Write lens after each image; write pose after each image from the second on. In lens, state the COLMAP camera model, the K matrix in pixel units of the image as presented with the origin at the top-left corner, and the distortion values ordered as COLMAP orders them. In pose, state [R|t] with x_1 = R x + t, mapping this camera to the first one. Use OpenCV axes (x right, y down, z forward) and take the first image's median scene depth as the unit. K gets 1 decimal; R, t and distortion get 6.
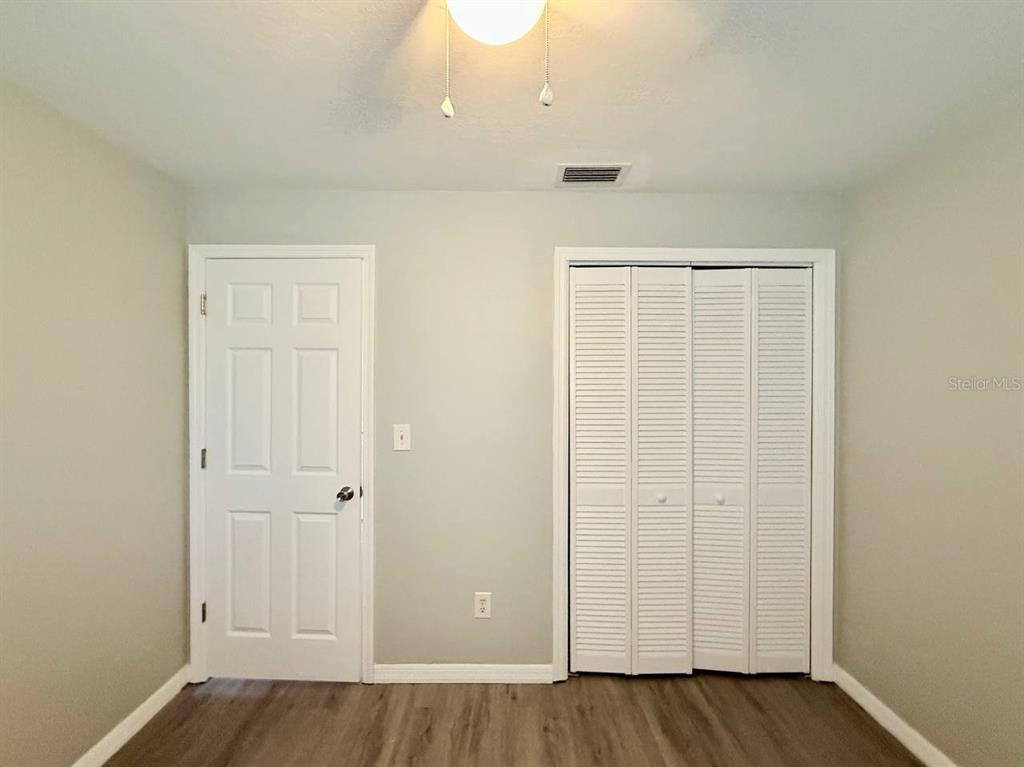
lens RADIAL K [[376.8, 0, 512.0], [0, 376.8, 377.7], [0, 0, 1]] dist [0.000867, -0.000284]
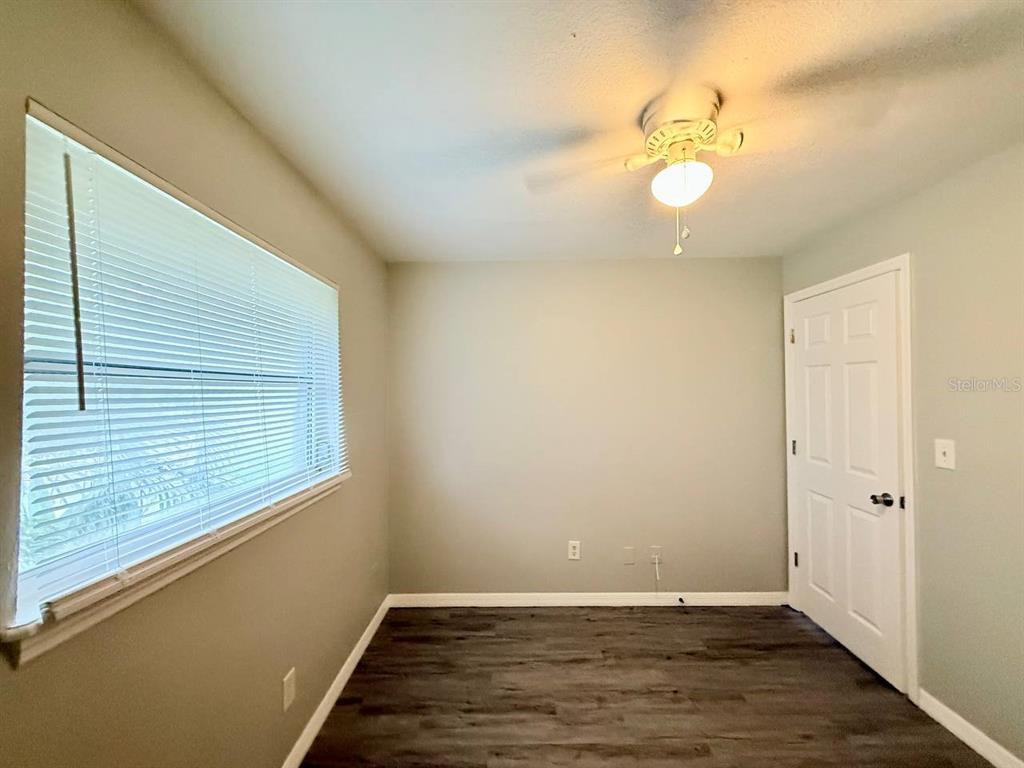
lens RADIAL K [[408.9, 0, 512.2], [0, 408.9, 386.3], [0, 0, 1]] dist [0.000505, 0.000004]
pose [[-0.005208, -0.010854, -0.999928, 0.688945], [0.005019, 0.999928, -0.010880, 0.001726], [0.999974, -0.005075, -0.005153, -0.023696]]
